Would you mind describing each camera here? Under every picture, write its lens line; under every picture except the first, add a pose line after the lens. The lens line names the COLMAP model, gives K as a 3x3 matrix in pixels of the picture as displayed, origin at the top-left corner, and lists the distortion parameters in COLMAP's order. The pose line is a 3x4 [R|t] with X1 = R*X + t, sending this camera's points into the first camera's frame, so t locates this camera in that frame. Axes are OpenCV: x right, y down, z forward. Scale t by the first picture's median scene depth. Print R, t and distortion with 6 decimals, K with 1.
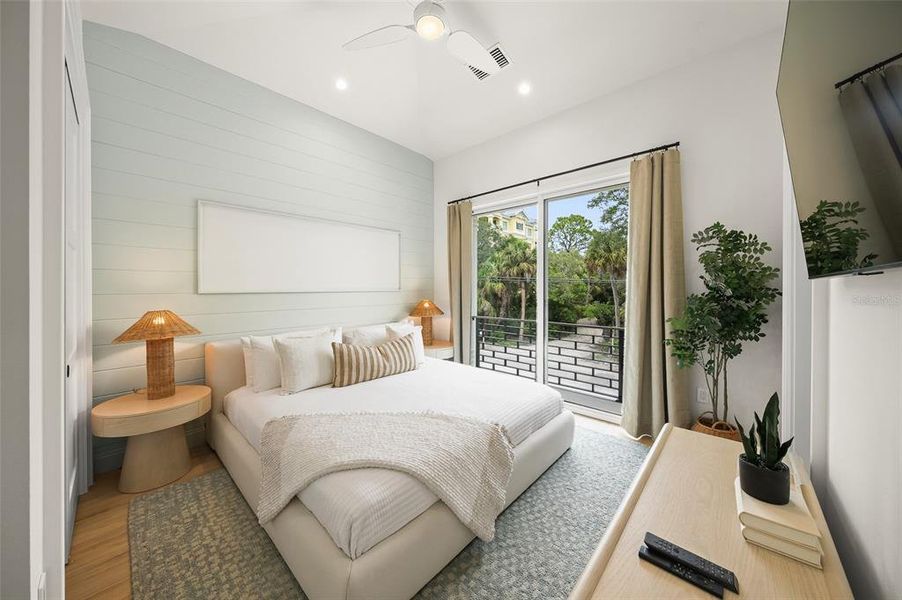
lens RADIAL K [[328.3, 0, 451.1], [0, 328.3, 300.9], [0, 0, 1]] dist [0.000382, 0.000059]
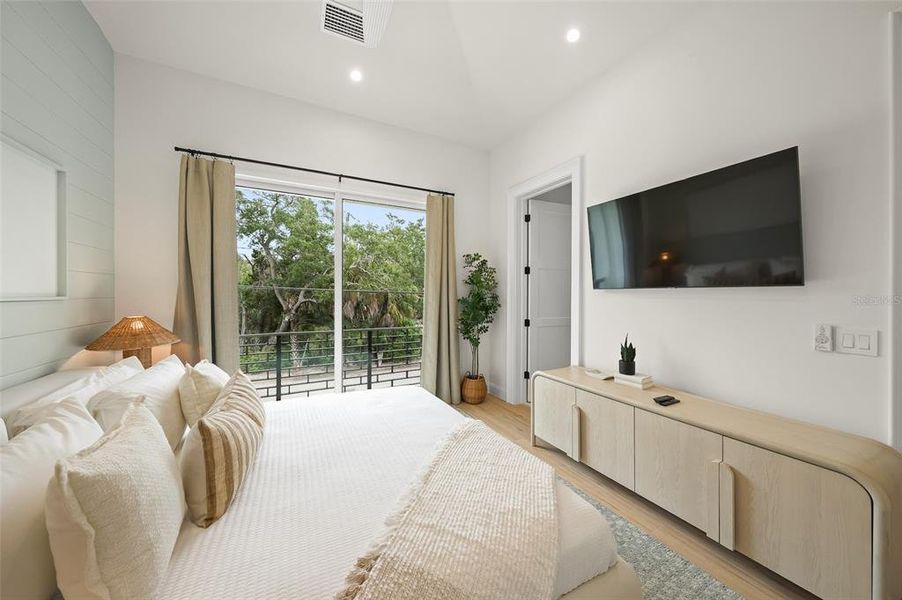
lens RADIAL K [[328.3, 0, 451.1], [0, 328.3, 300.9], [0, 0, 1]] dist [0.000382, 0.000059]
pose [[0.299560, -0.019433, 0.953879, -0.549448], [0.032750, 0.999413, 0.010076, -0.017175], [-0.953515, 0.028221, 0.300021, 0.453884]]
